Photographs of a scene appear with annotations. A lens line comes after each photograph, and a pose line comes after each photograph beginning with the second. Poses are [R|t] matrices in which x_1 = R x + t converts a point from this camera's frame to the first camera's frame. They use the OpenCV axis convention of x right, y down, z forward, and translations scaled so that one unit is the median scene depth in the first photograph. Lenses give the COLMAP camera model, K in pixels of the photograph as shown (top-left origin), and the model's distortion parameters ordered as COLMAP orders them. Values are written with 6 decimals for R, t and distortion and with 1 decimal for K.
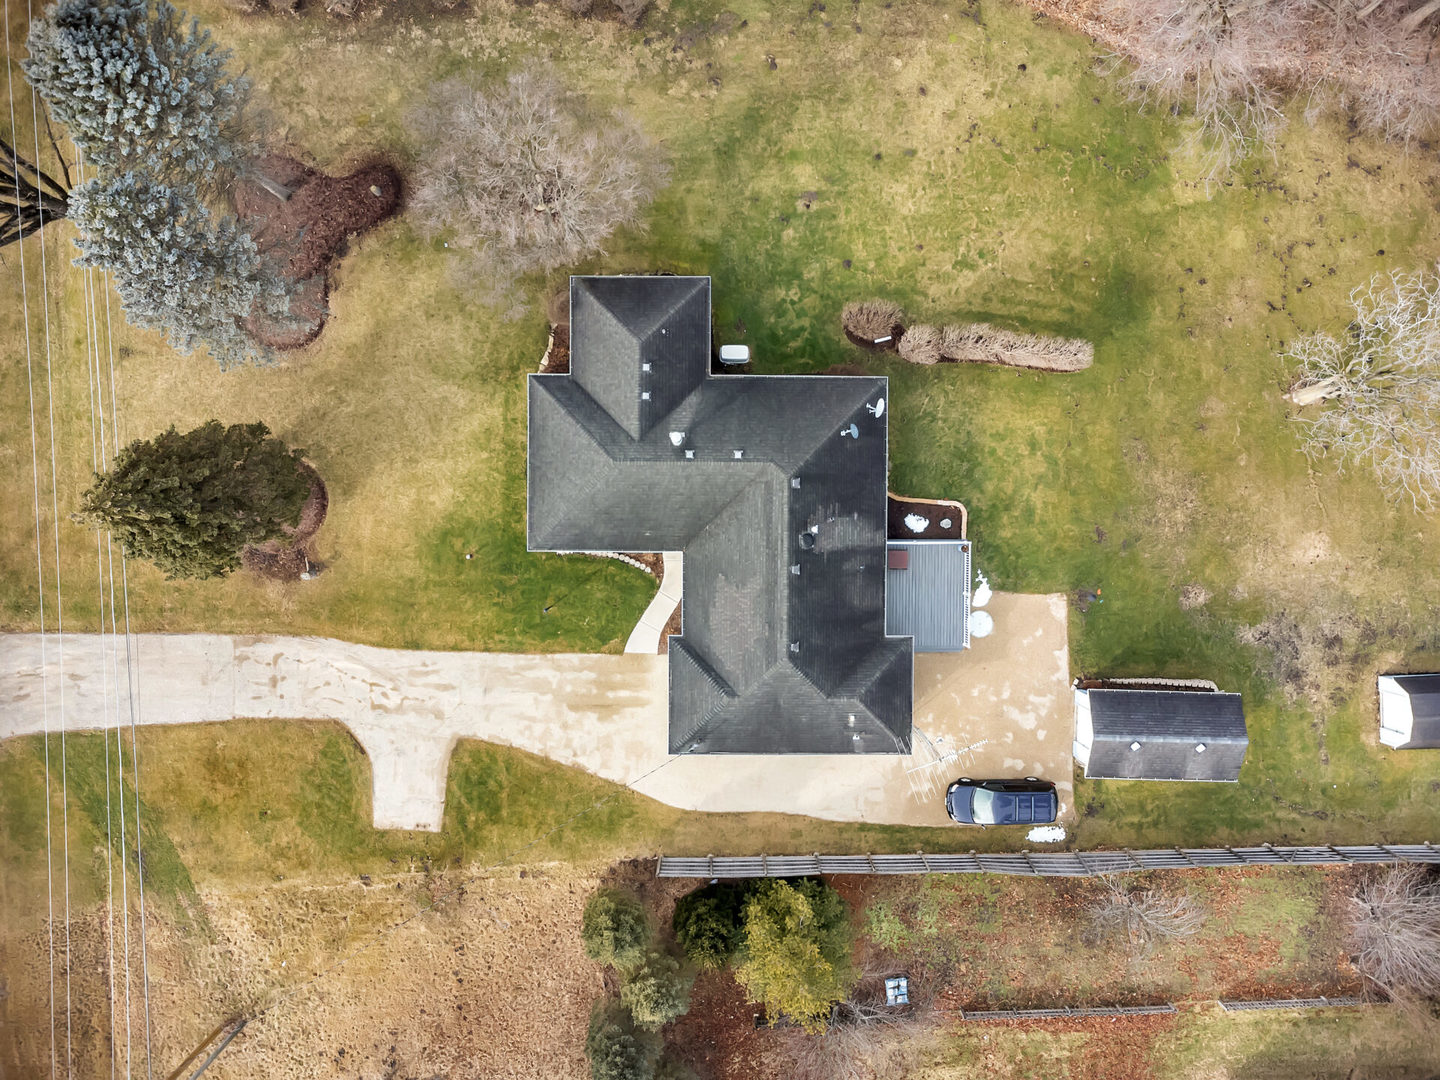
lens RADIAL K [[1003.6, 0, 721.4], [0, 1003.6, 534.0], [0, 0, 1]] dist [0.008311, 0.003346]
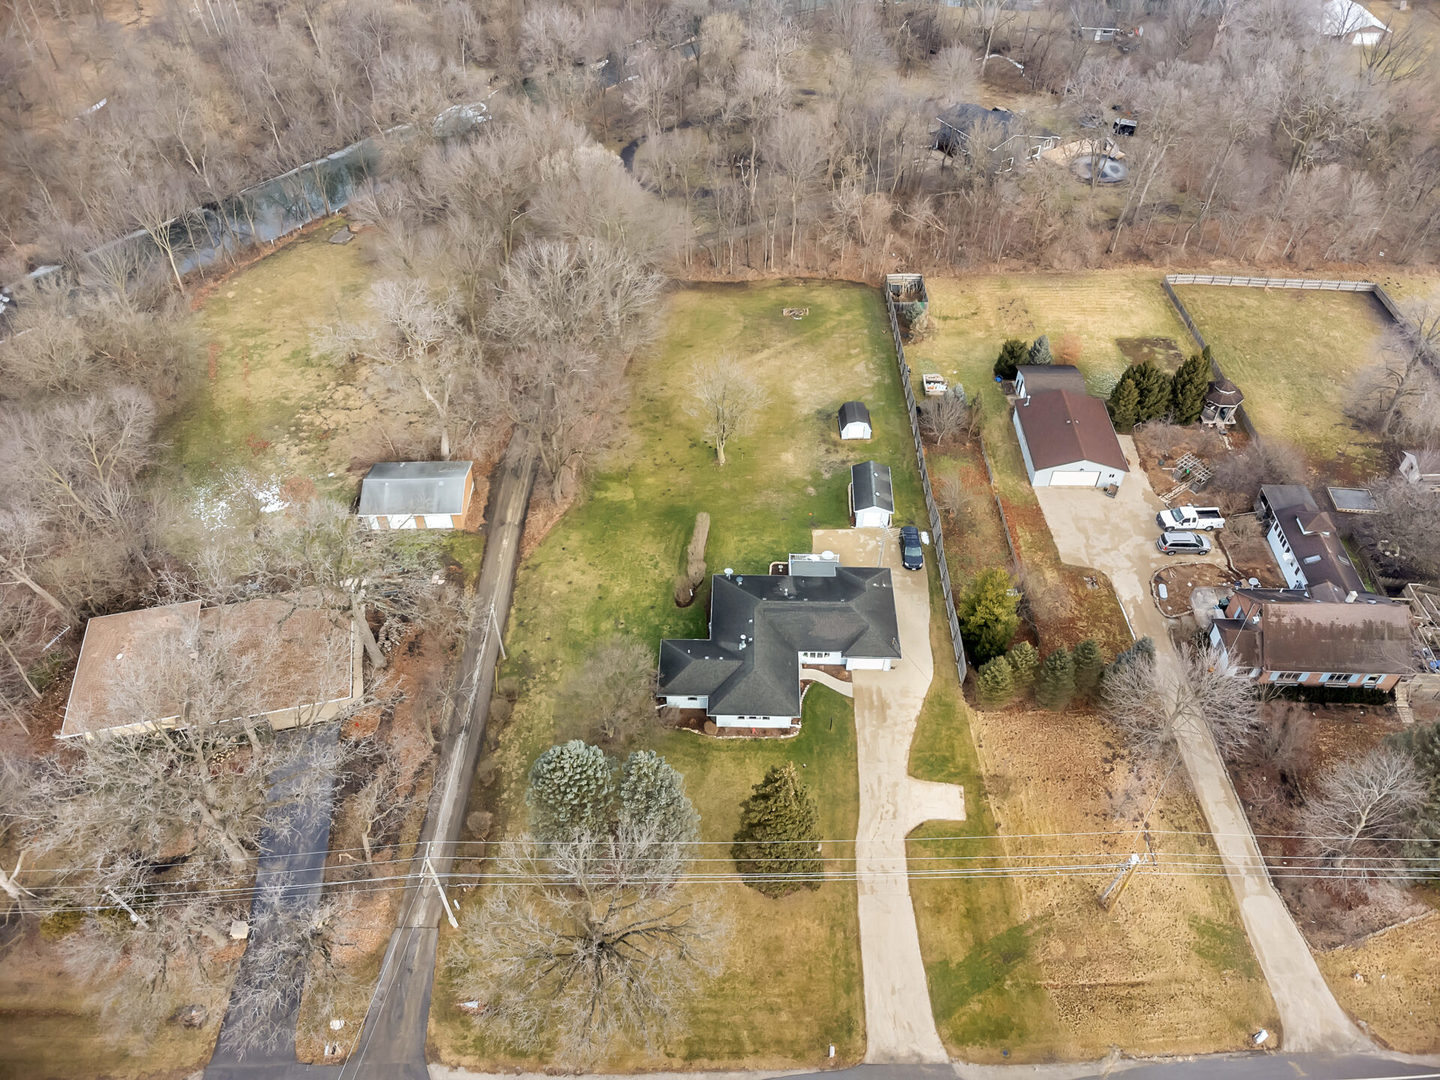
lens RADIAL K [[1003.6, 0, 721.4], [0, 1003.6, 534.0], [0, 0, 1]] dist [0.008311, 0.003346]
pose [[0.021634, -0.728076, 0.685155, -1.164408], [0.999587, 0.002777, -0.028612, -0.074303], [0.018929, 0.685491, 0.727835, -0.576604]]
